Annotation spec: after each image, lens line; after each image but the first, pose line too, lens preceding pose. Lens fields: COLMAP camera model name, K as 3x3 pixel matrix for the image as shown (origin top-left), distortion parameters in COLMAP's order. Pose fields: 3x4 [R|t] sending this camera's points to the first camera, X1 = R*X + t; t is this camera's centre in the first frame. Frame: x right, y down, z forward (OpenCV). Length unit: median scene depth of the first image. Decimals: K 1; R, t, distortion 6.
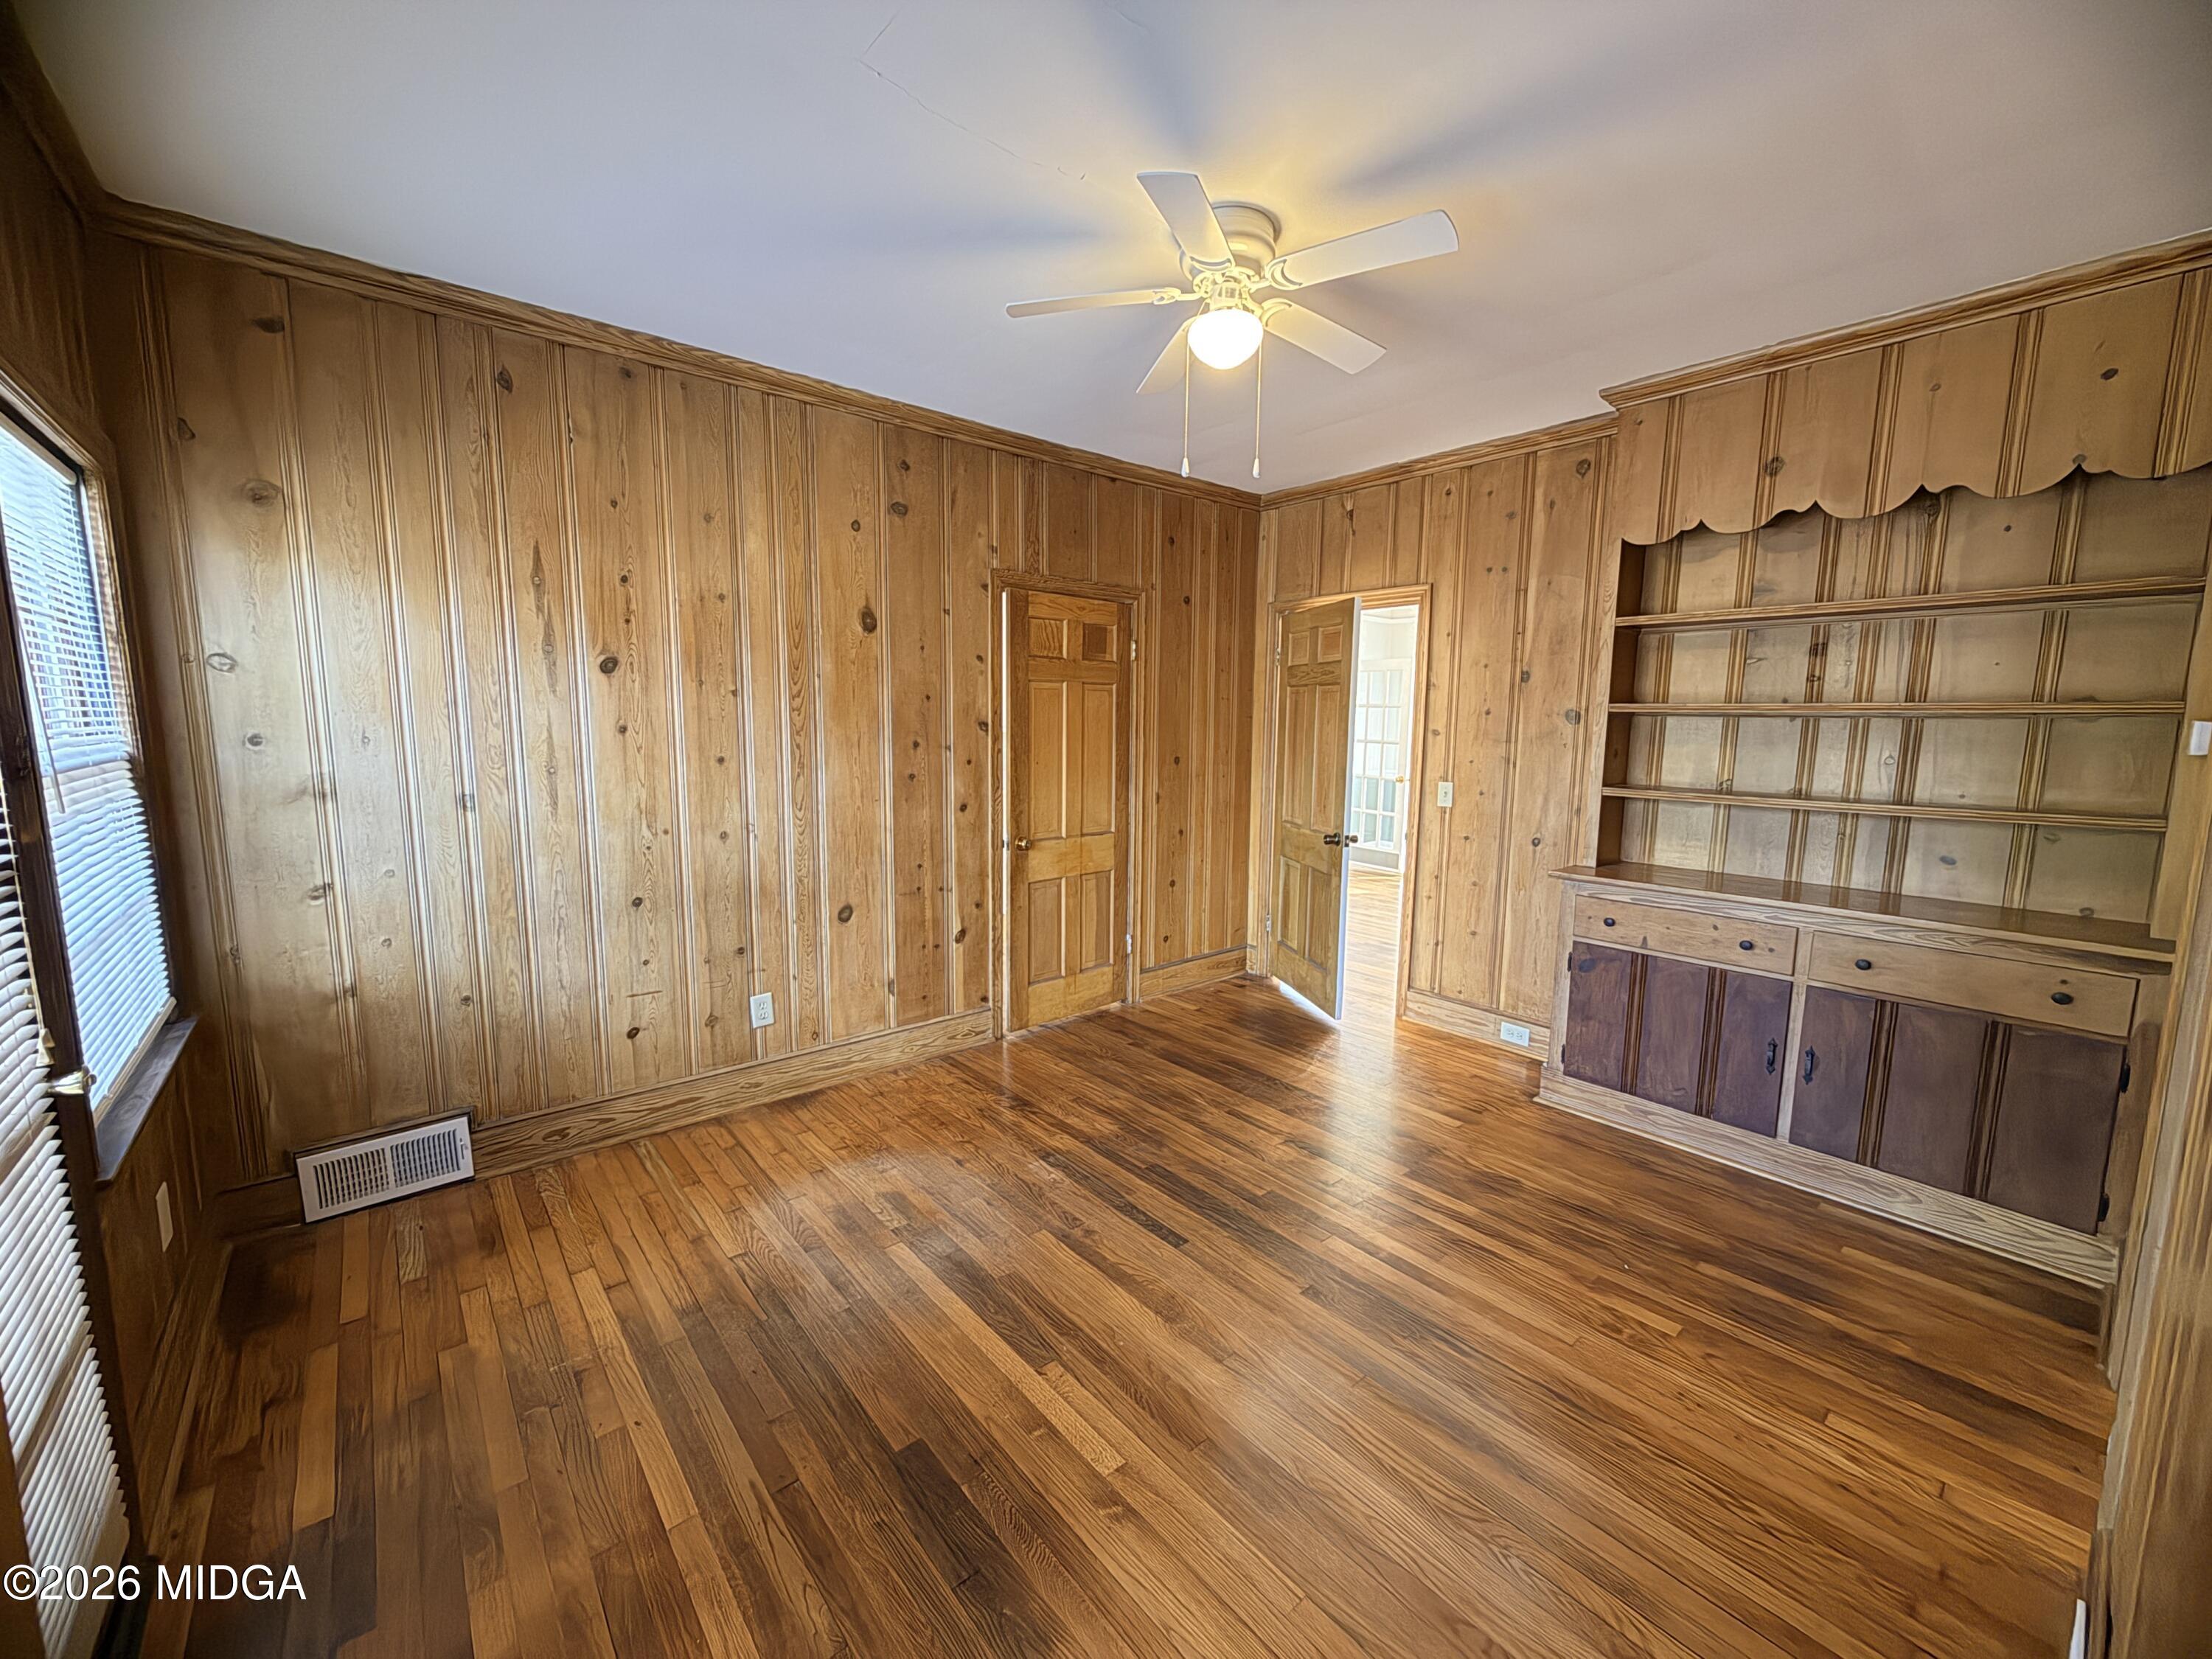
lens RADIAL K [[879.3, 0, 1098.9], [0, 879.3, 827.6], [0, 0, 1]] dist [-0.001217, 0.000537]
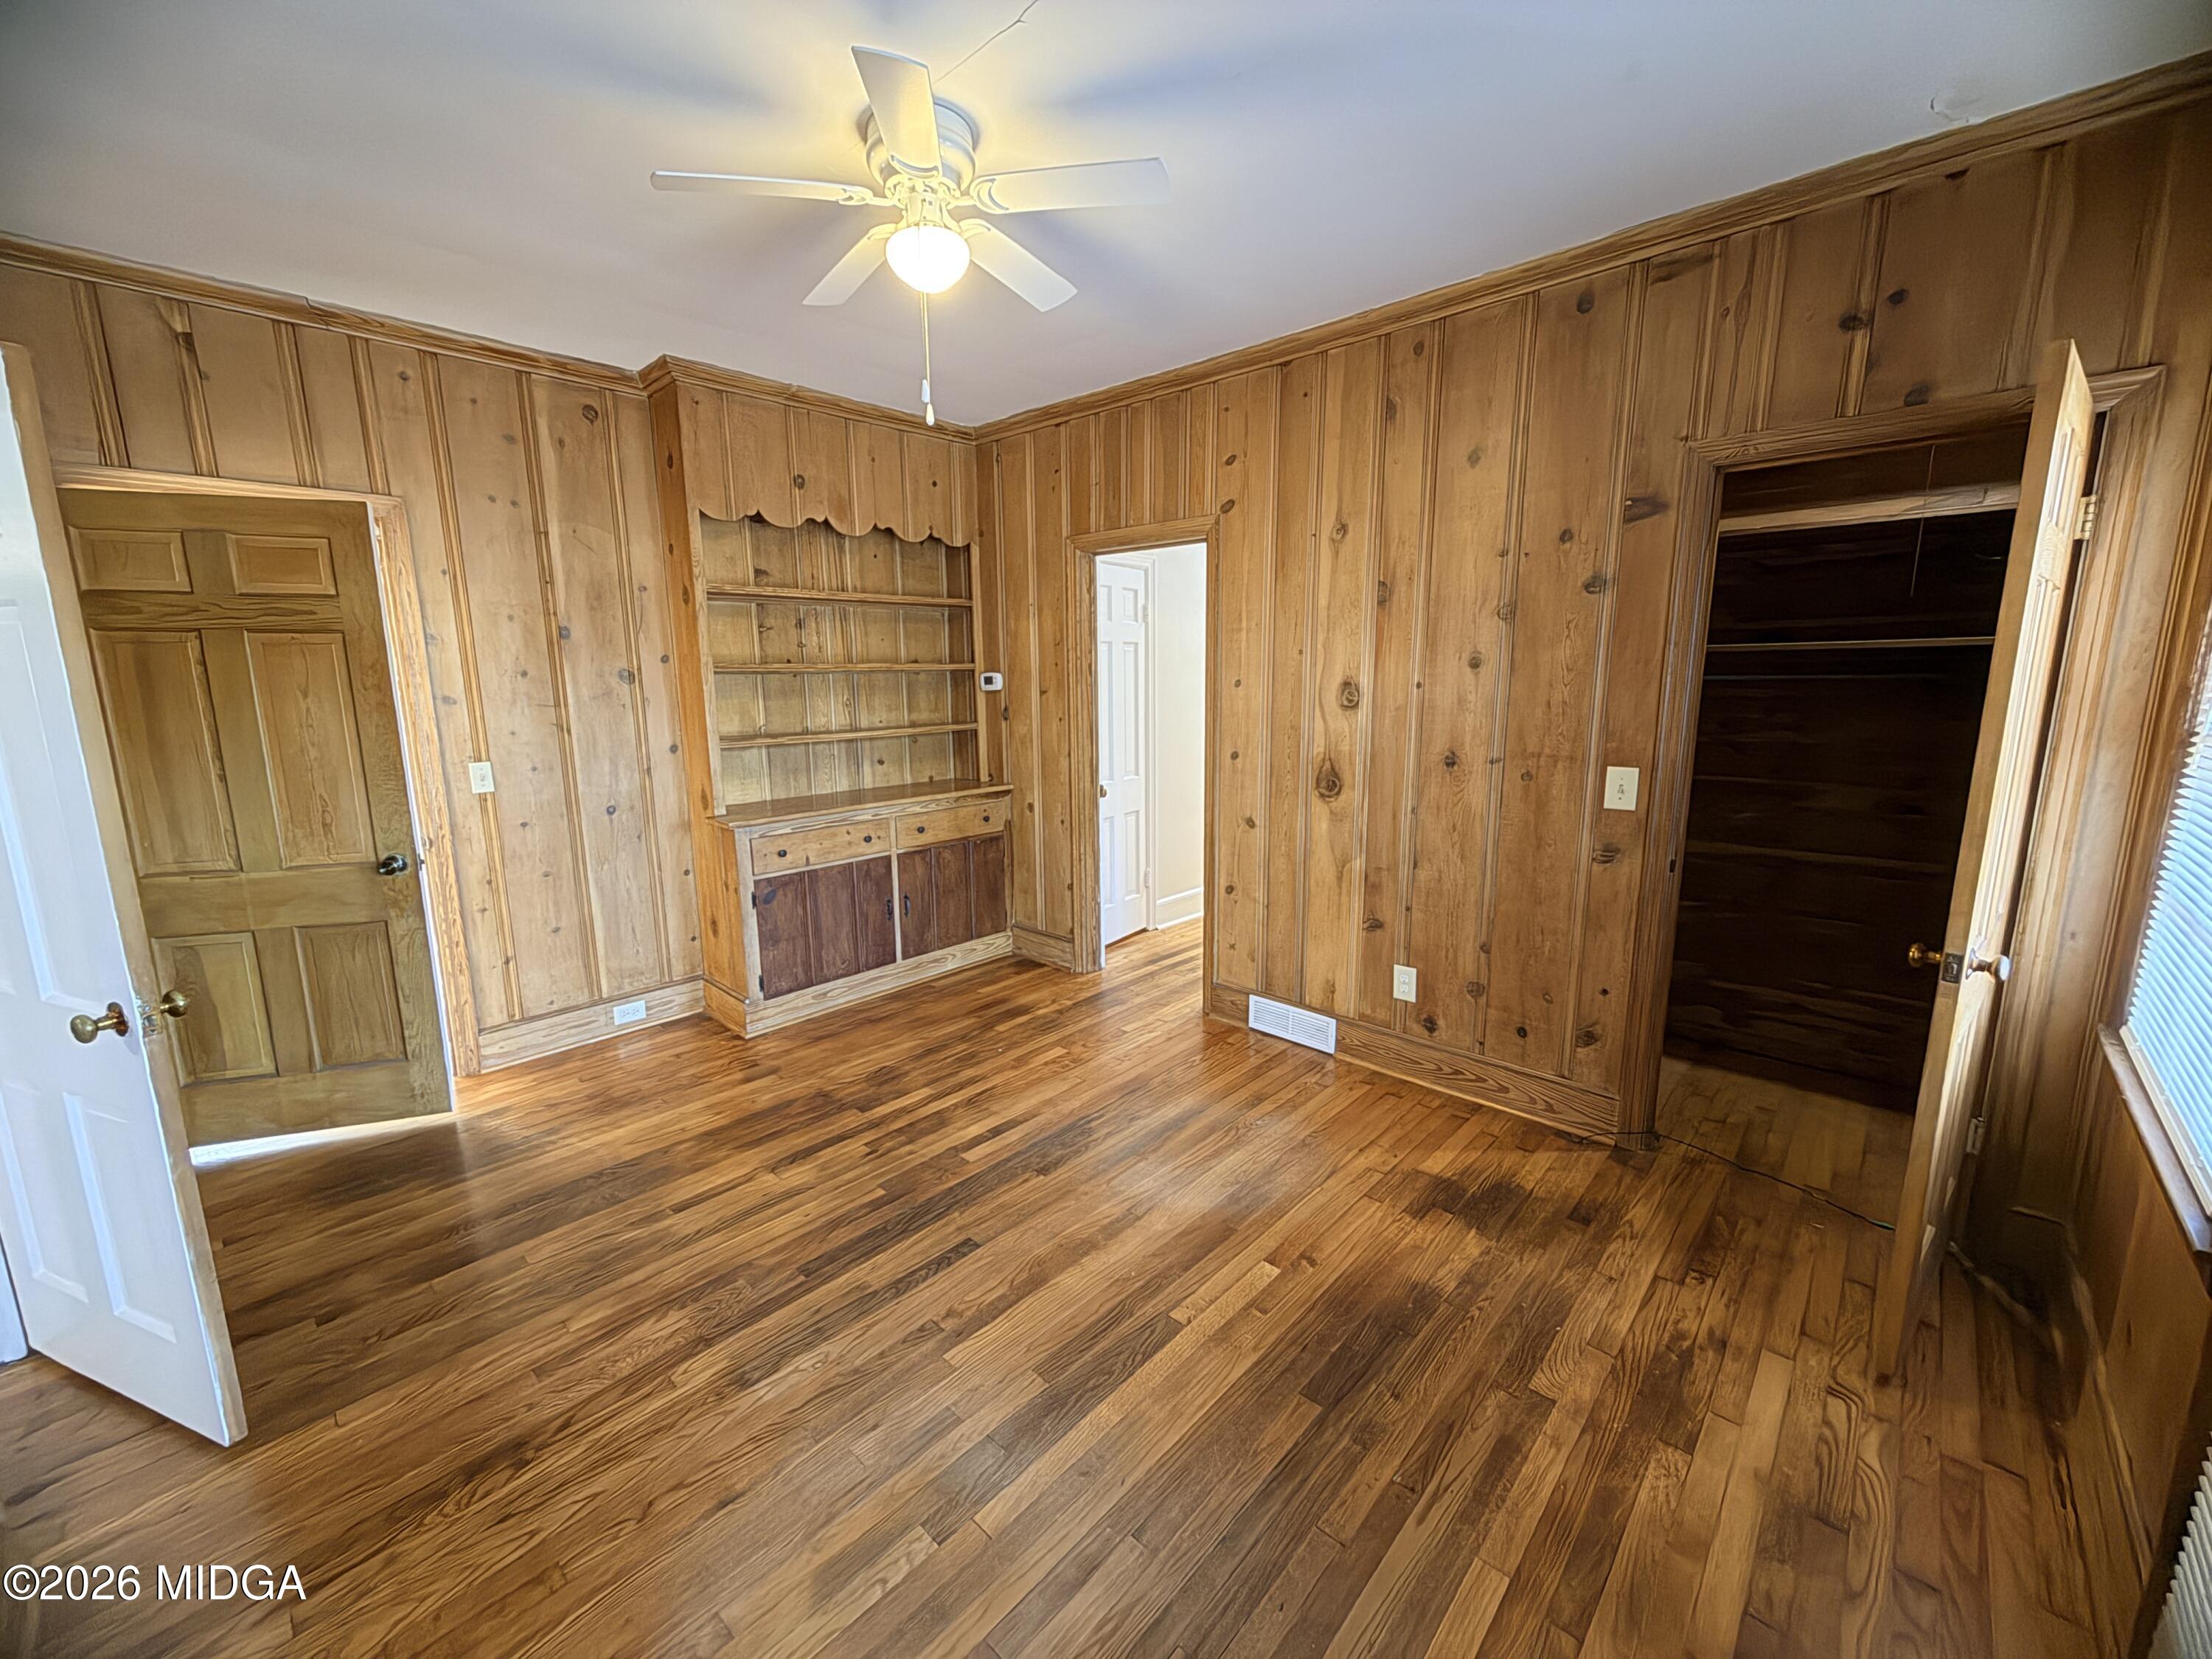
lens RADIAL K [[879.3, 0, 1098.2], [0, 879.3, 826.3], [0, 0, 1]] dist [-0.001217, 0.000537]
pose [[-0.123939, -0.181302, 0.975586, -0.659154], [0.133340, 0.971207, 0.197428, -0.111389], [-0.983290, 0.154553, -0.096195, 0.769518]]
